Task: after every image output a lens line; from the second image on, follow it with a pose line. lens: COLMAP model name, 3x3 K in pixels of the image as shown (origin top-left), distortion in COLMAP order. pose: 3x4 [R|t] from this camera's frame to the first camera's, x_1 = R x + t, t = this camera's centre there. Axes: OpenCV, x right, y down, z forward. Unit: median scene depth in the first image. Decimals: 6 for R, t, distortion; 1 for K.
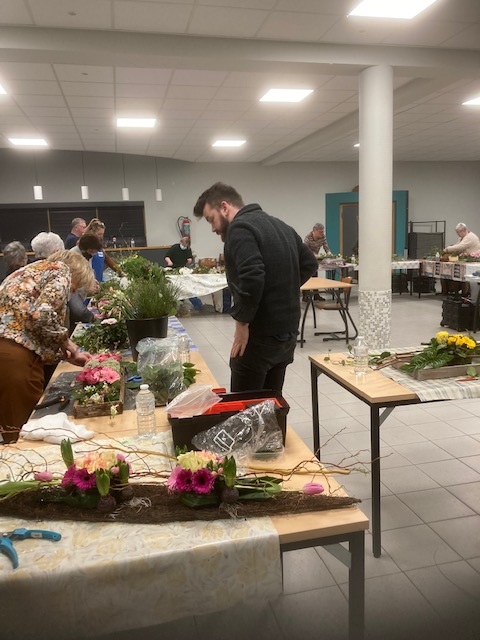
lens RADIAL K [[521.1, 0, 242.3], [0, 521.1, 322.6], [0, 0, 1]] dist [0.086377, -0.152979]
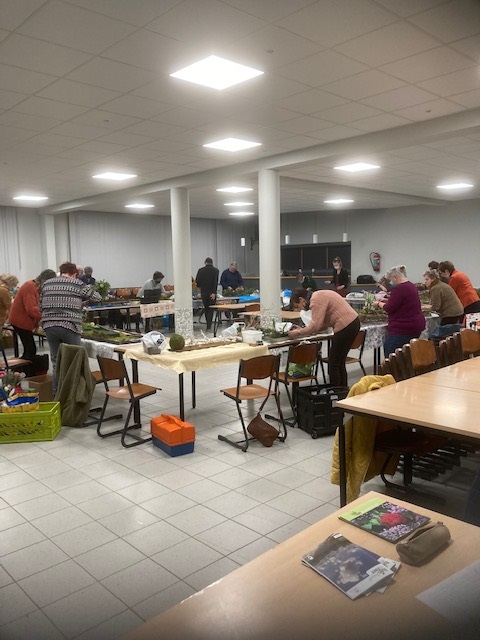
lens RADIAL K [[521.1, 0, 242.3], [0, 521.1, 322.6], [0, 0, 1]] dist [0.086377, -0.152979]
pose [[0.499844, 0.114391, -0.858528, 1.595959], [-0.141552, 0.988701, 0.049322, -0.143399], [0.854470, 0.096873, 0.510388, 0.378633]]
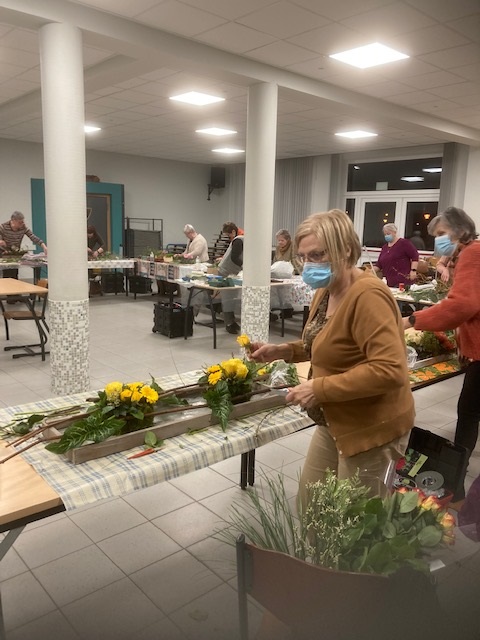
lens RADIAL K [[522.7, 0, 240.0], [0, 522.7, 320.0], [0, 0, 1]] dist [-0.002688, -0.147890]
pose [[0.878816, -0.015927, 0.476896, 0.076737], [0.010700, 0.999849, 0.013673, -0.029146], [-0.477041, -0.006913, 0.878854, 0.118375]]
